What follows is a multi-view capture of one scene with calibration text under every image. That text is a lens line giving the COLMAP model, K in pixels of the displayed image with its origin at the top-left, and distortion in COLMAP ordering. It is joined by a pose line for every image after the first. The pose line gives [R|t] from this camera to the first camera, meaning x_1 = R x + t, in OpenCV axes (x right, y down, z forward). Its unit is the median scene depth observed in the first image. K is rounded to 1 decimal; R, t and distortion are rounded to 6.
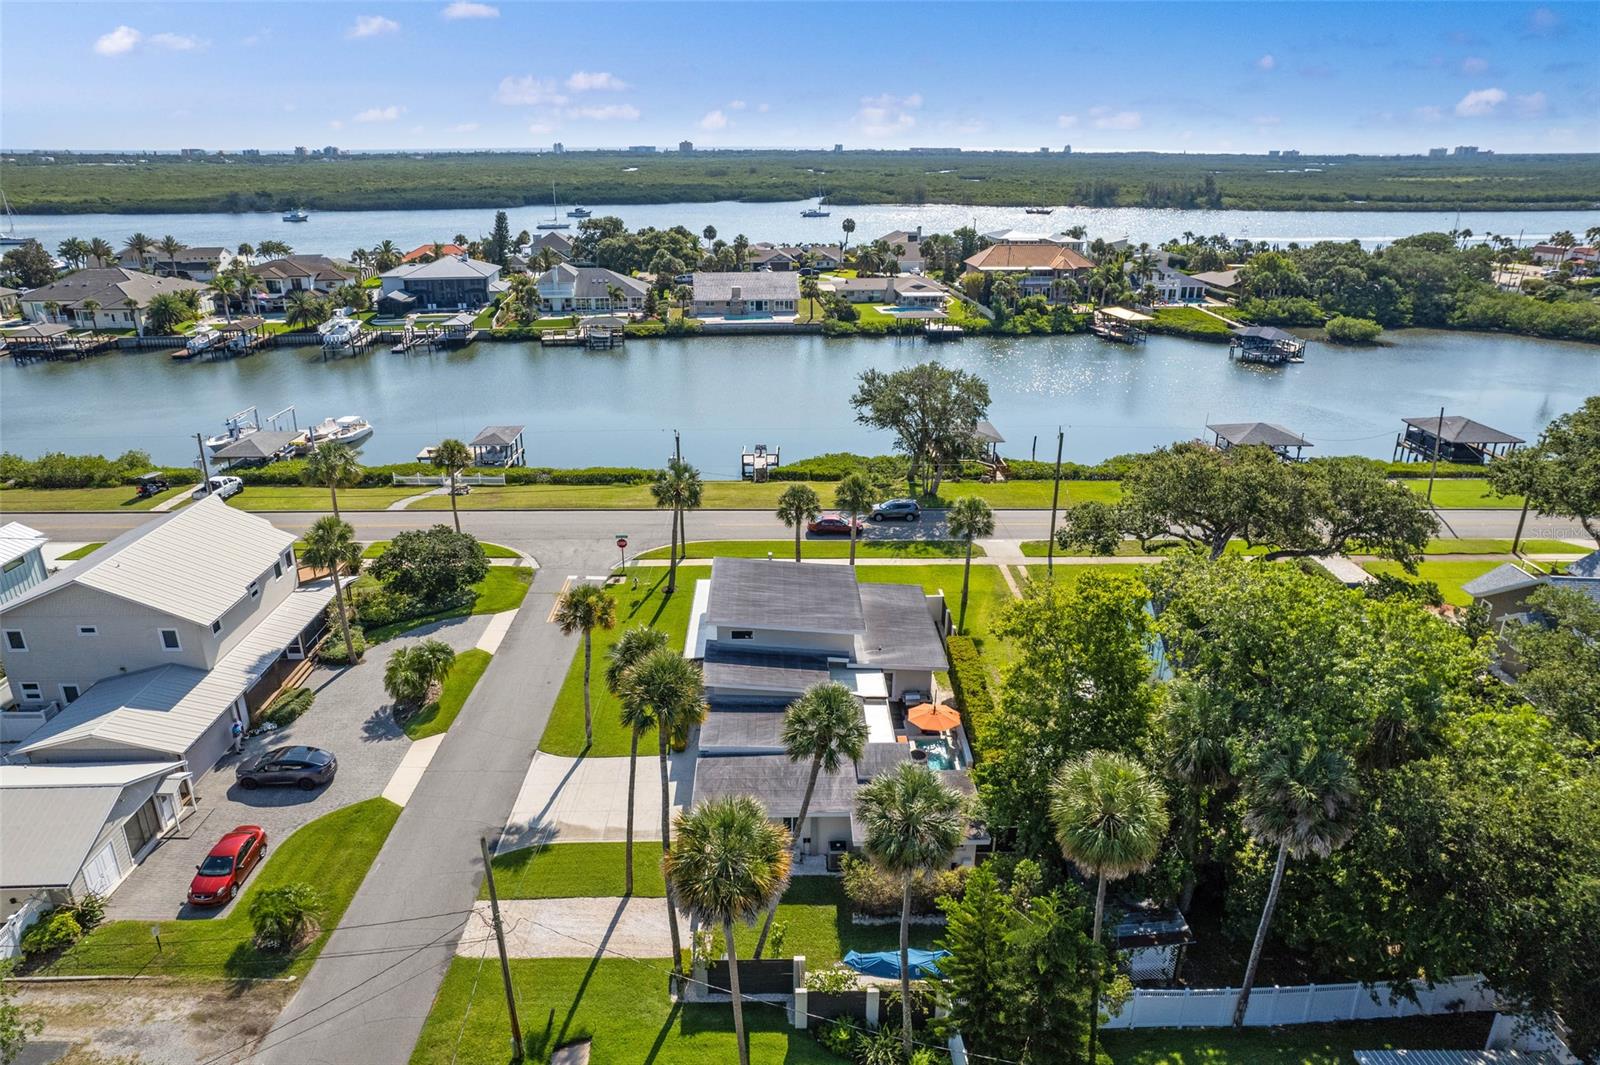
lens RADIAL K [[1029.1, 0, 800.0], [0, 1029.1, 532.5], [0, 0, 1]] dist [-0.093403, 0.083788]
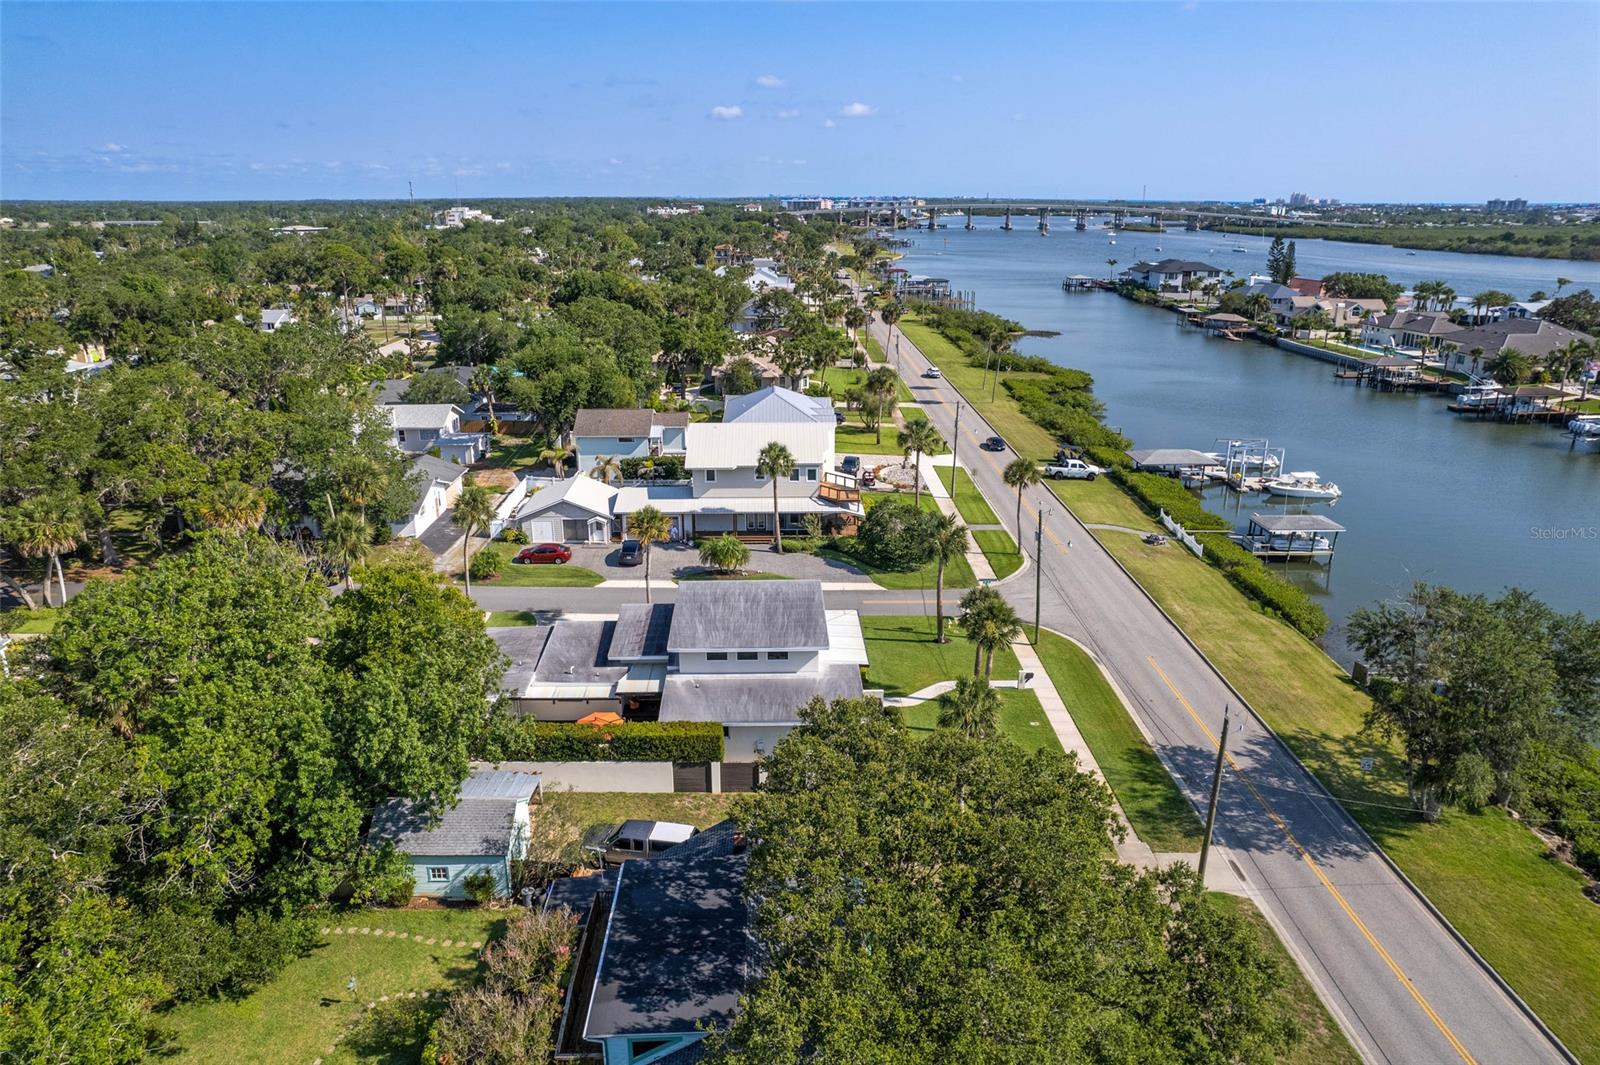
lens RADIAL K [[1029.1, 0, 800.0], [0, 1029.1, 532.5], [0, 0, 1]] dist [-0.093403, 0.083788]
pose [[-0.014105, 0.302307, -0.953106, 0.907138], [-0.349325, 0.891649, 0.287983, -0.317281], [0.936895, 0.337006, 0.093026, 0.881081]]
